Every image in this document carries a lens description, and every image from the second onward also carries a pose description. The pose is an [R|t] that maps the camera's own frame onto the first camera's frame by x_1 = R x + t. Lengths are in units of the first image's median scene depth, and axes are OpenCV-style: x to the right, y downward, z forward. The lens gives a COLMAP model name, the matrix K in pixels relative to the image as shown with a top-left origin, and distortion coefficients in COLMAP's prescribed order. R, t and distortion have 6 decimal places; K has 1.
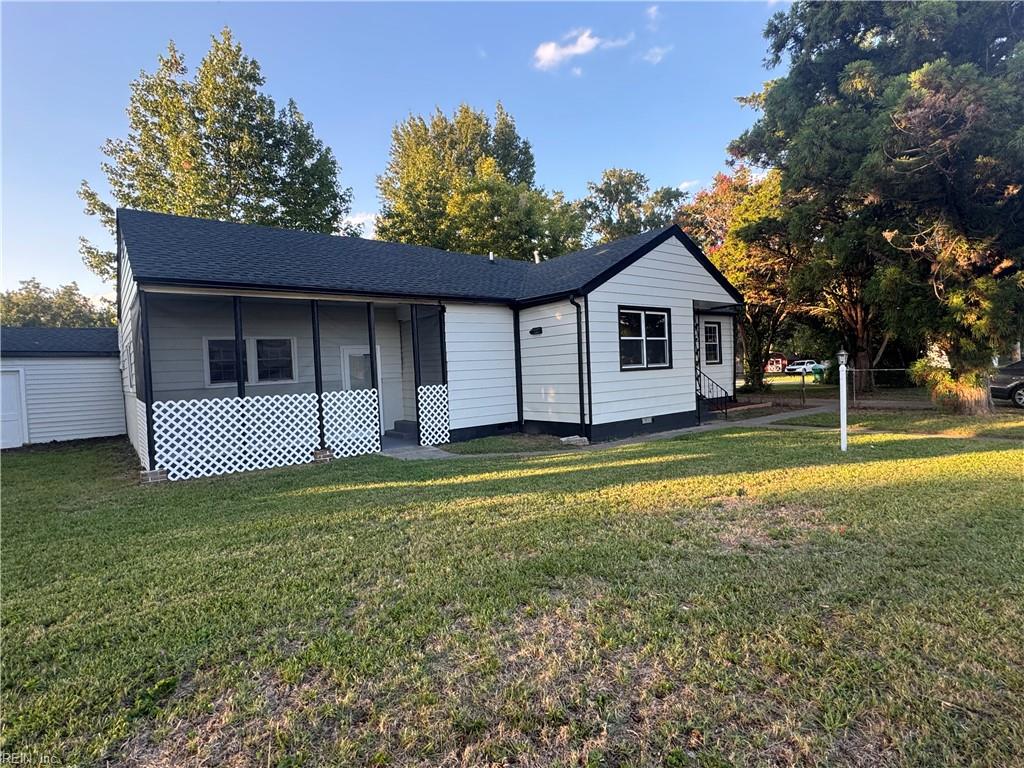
lens RADIAL K [[508.3, 0, 513.8], [0, 508.3, 384.7], [0, 0, 1]] dist [0.001073, -0.000408]
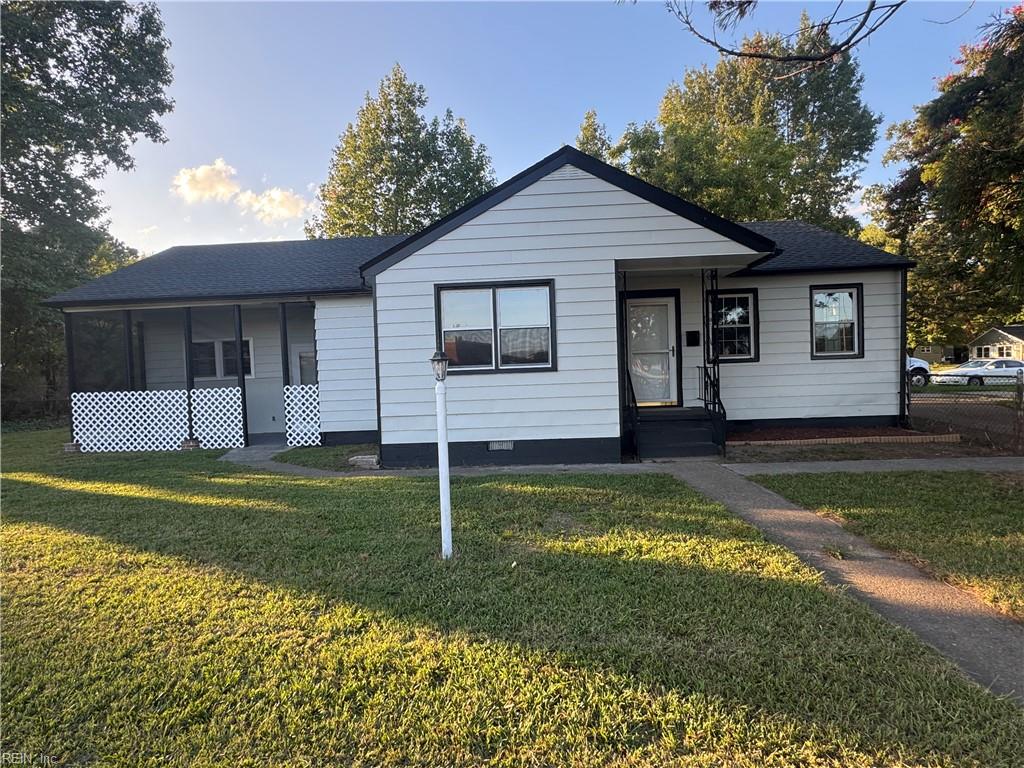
lens RADIAL K [[508.3, 0, 512.3], [0, 508.3, 383.2], [0, 0, 1]] dist [0.001073, -0.000408]
pose [[0.768218, 0.036338, -0.639156, 0.831167], [-0.015507, 0.999151, 0.038166, -0.049098], [0.640001, -0.019408, 0.768129, 0.552694]]
